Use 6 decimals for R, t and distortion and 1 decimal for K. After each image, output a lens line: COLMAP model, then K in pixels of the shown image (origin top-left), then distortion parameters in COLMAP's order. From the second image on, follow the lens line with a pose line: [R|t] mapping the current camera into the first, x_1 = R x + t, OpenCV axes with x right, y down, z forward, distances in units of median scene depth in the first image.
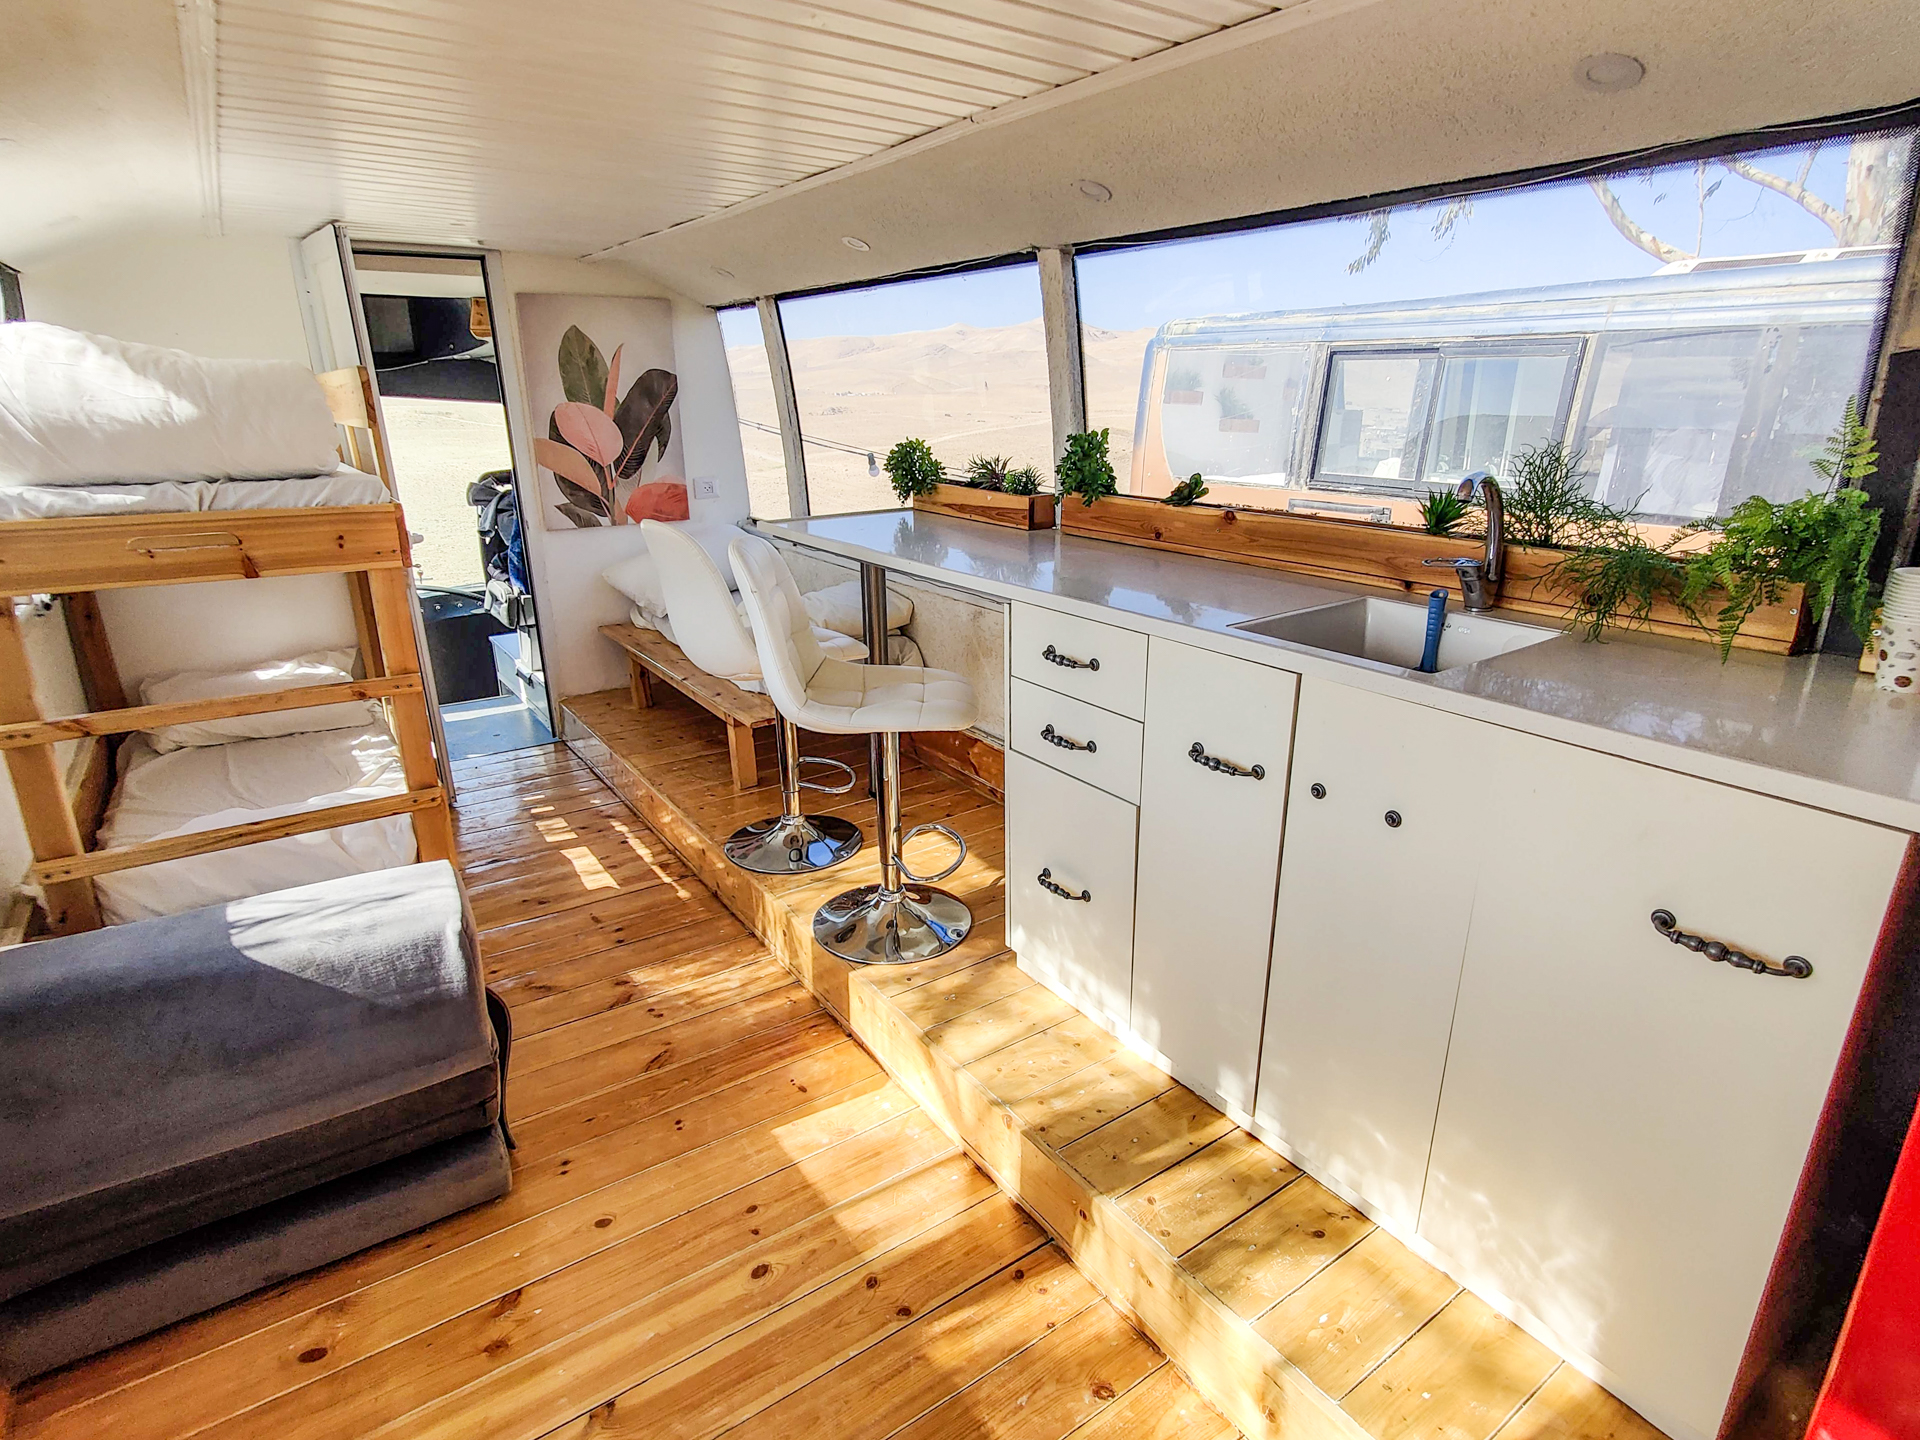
lens RADIAL K [[976.7, 0, 960.0], [0, 976.7, 720.0], [0, 0, 1]] dist [-0.003041, -0.000035]
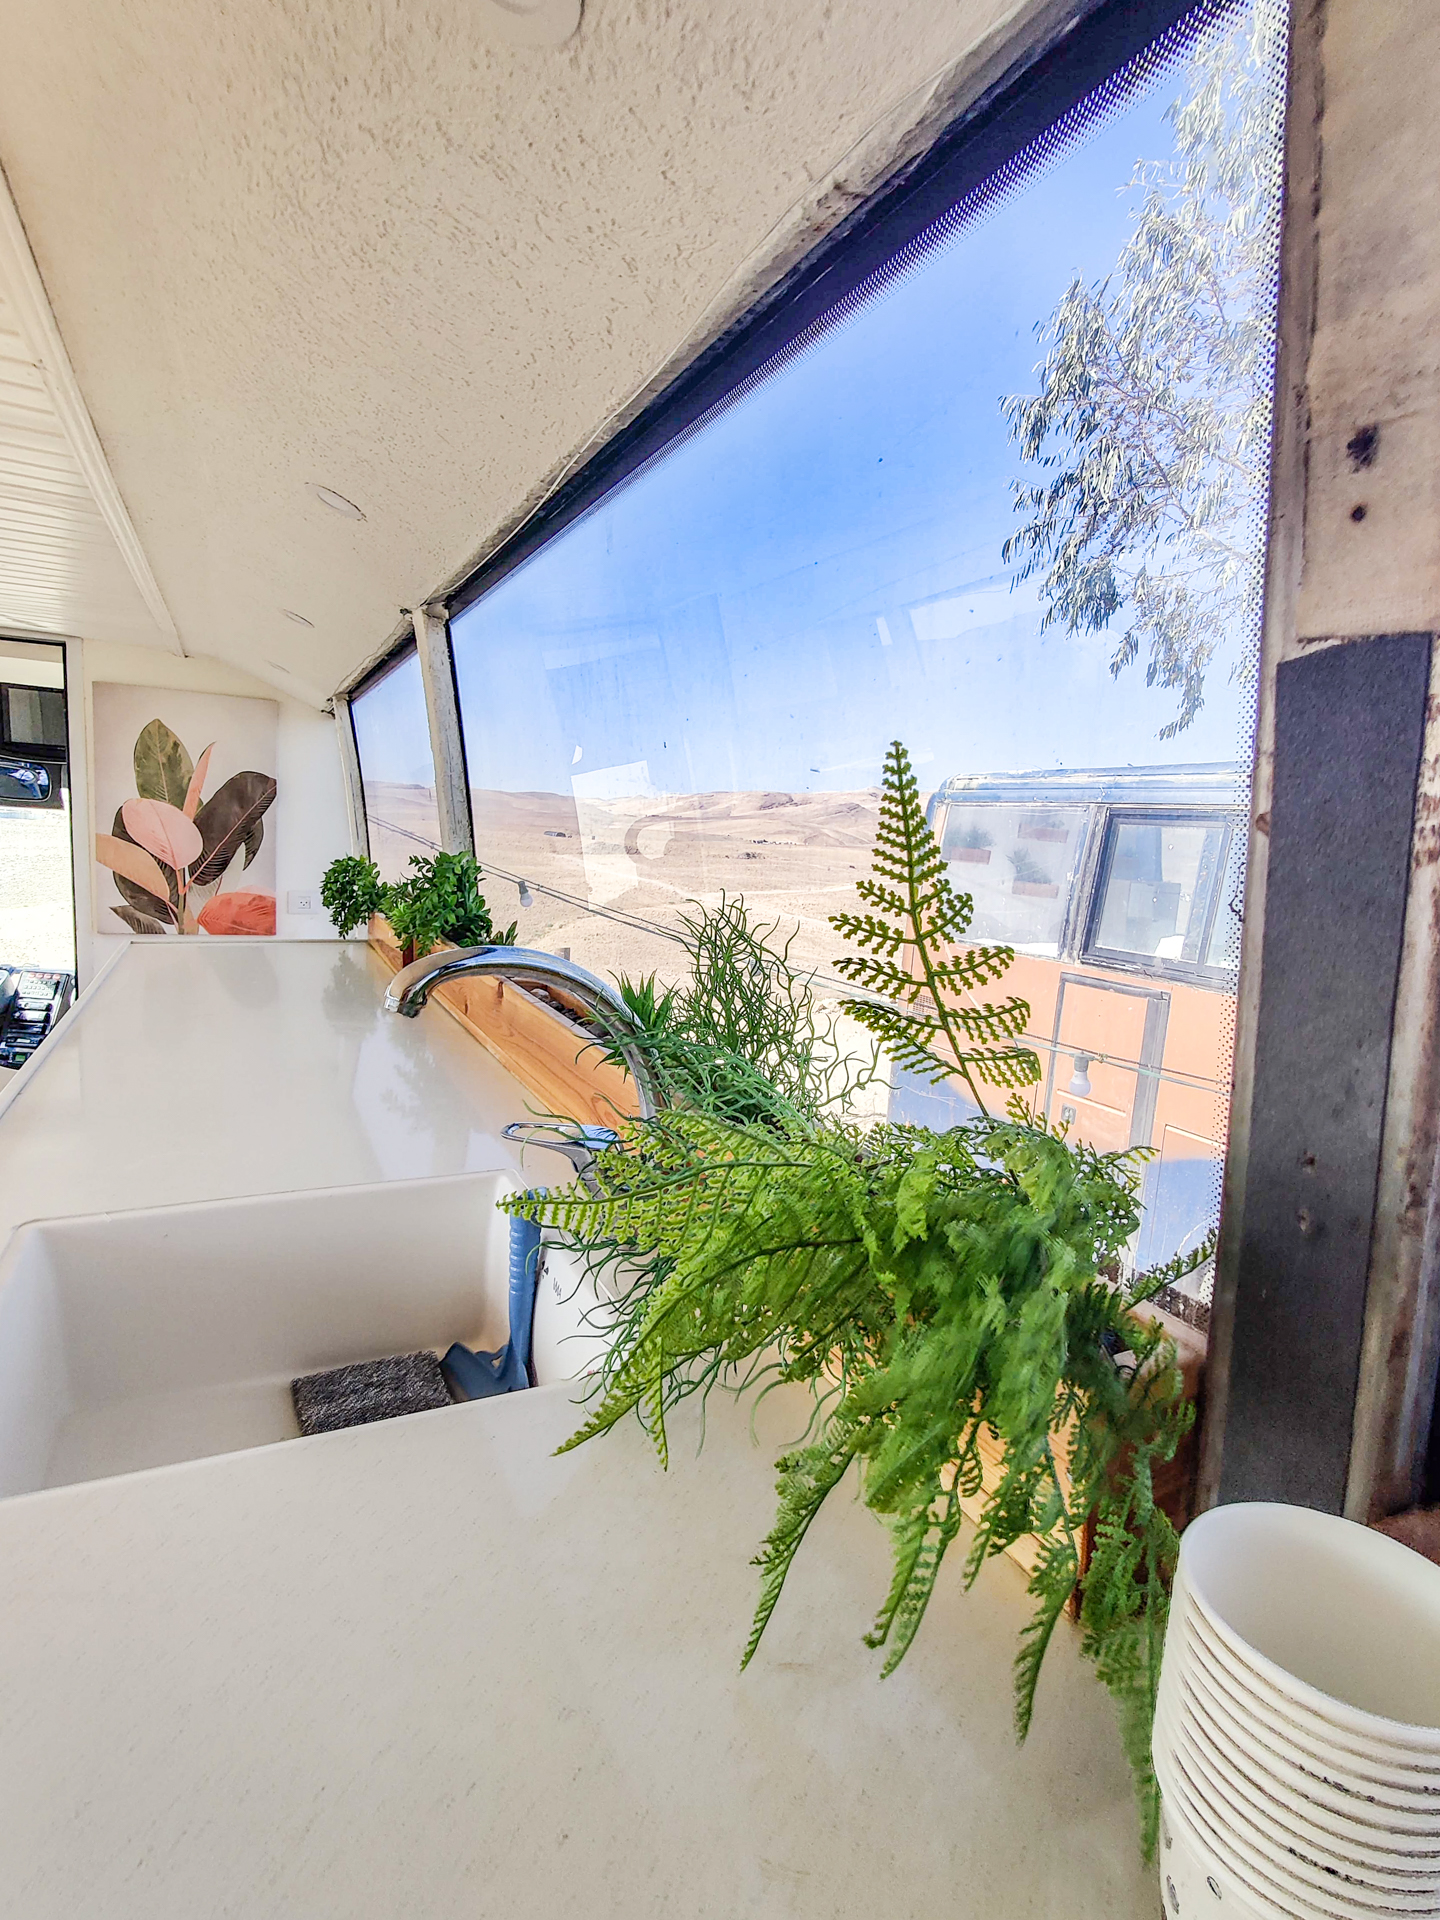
lens RADIAL K [[953.3, 0, 720.0], [0, 953.3, 960.0], [0, 0, 1]] dist [0.001403, -0.000204]
pose [[0.986012, 0.086498, -0.142474, 0.257666], [-0.113173, 0.974986, -0.191298, -0.066693], [0.122363, 0.204746, 0.971137, 0.222609]]
